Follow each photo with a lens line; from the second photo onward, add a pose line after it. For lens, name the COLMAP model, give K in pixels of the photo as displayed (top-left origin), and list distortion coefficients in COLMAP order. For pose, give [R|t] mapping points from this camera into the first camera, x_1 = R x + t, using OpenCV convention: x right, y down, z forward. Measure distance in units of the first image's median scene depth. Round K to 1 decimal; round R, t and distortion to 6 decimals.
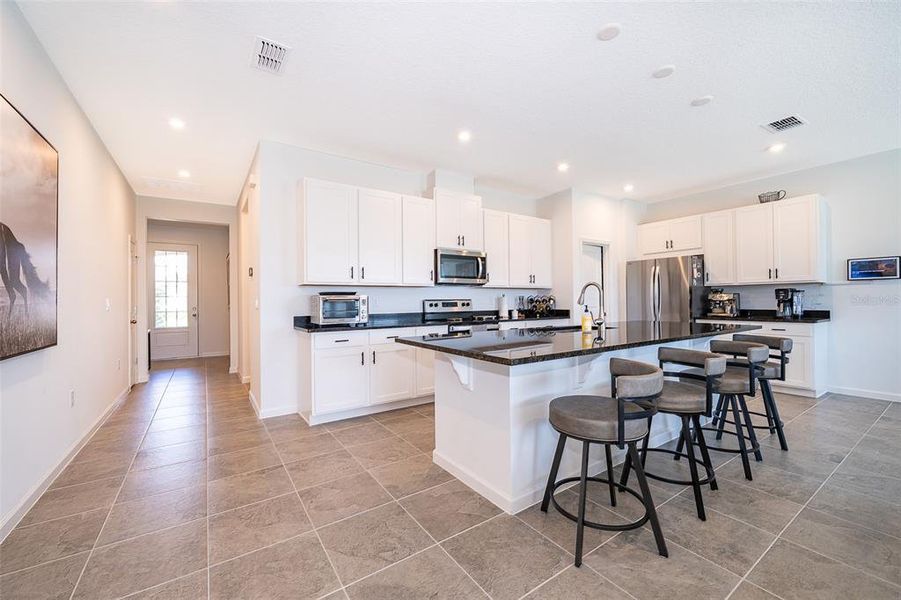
lens RADIAL K [[364.2, 0, 452.5], [0, 364.2, 302.2], [0, 0, 1]] dist [-0.002333, -0.000499]
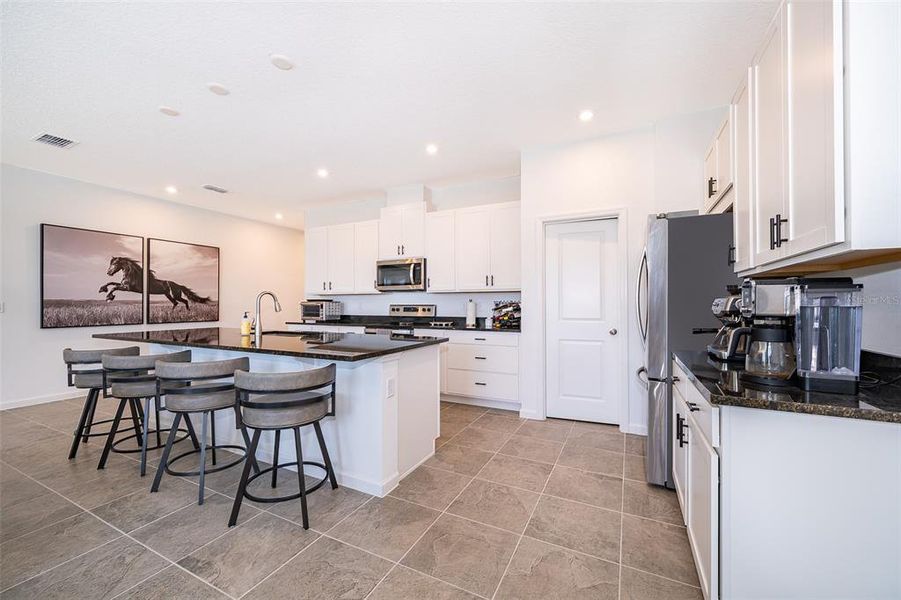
lens RADIAL K [[364.2, 0, 447.6], [0, 364.2, 300.4], [0, 0, 1]] dist [-0.002333, -0.000499]
pose [[0.478115, -0.002661, -0.878293, 1.024215], [-0.007498, 0.999947, -0.007111, -0.014410], [0.878265, 0.009985, 0.478070, 0.607415]]
